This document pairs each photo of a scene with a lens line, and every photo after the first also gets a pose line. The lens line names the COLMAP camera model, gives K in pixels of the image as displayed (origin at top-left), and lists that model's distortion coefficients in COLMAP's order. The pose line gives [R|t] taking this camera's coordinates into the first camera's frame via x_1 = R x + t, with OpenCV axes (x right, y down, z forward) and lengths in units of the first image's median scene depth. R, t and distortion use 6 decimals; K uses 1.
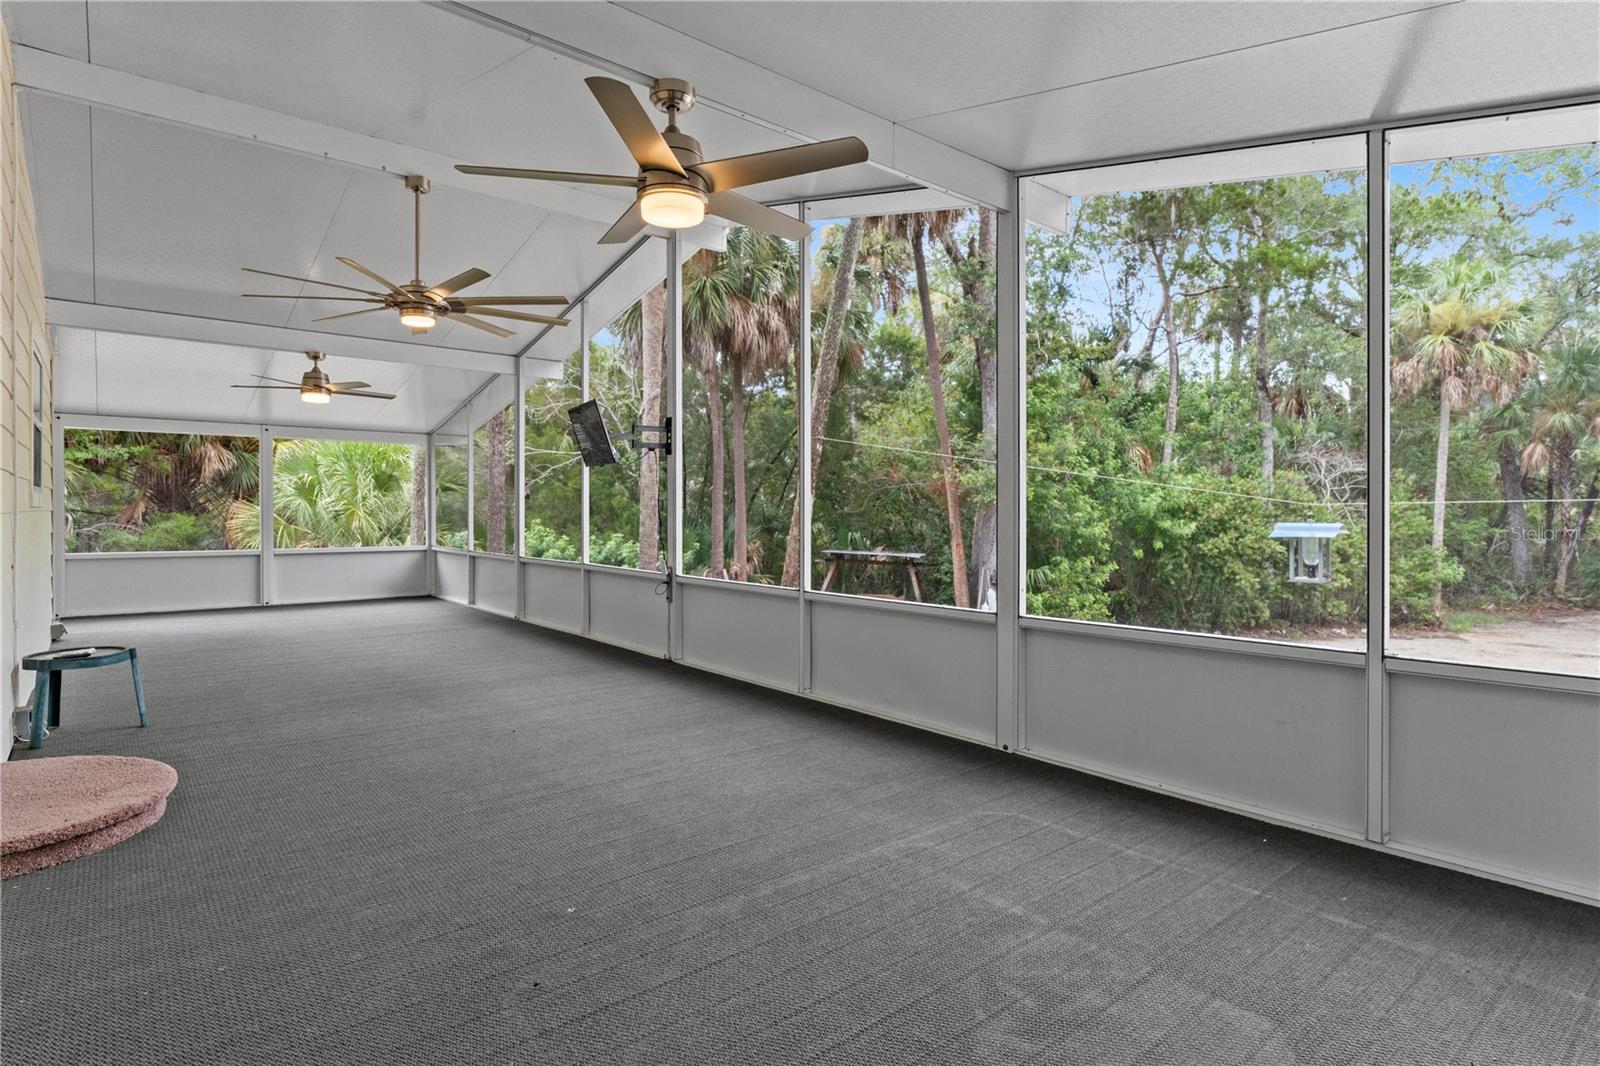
lens RADIAL K [[833.3, 0, 797.2], [0, 833.3, 514.5], [0, 0, 1]] dist [0.000035, -0.000136]
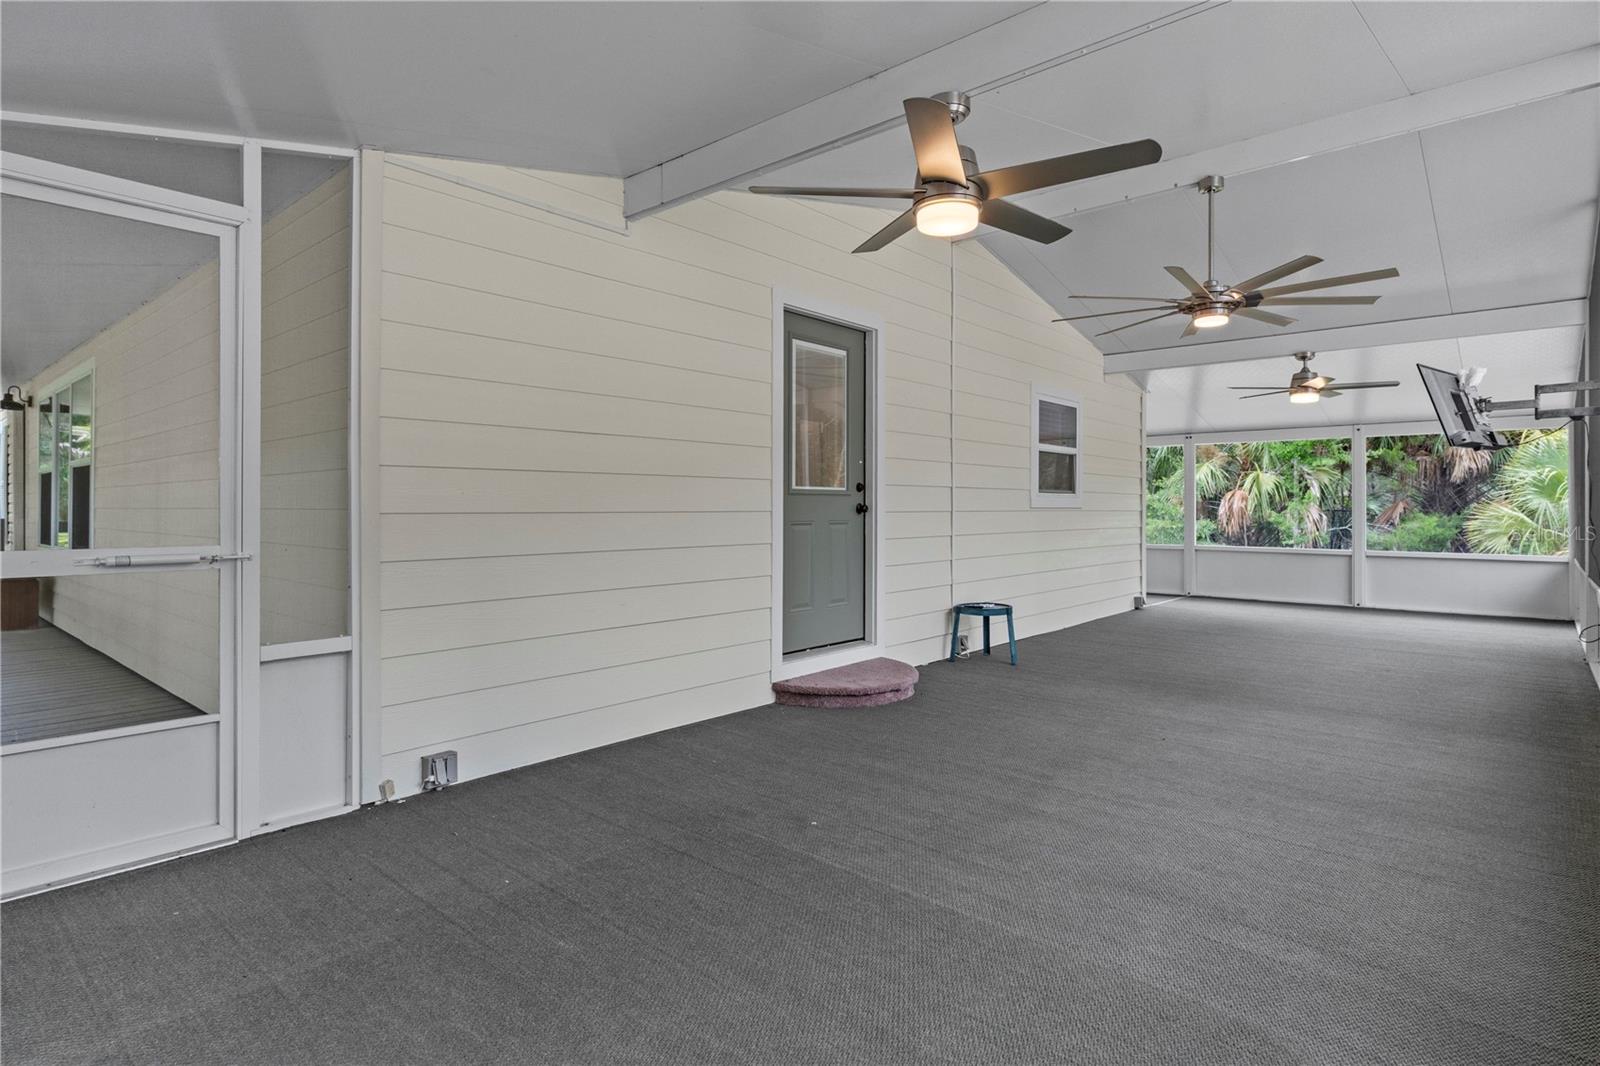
lens RADIAL K [[831.9, 0, 797.4], [0, 831.9, 504.2], [0, 0, 1]] dist [-0.000463, -0.000173]
pose [[0.168125, -0.002170, -0.985763, 0.524017], [-0.011099, 0.999930, -0.004094, -0.002746], [0.985703, 0.011629, 0.168090, 0.408481]]
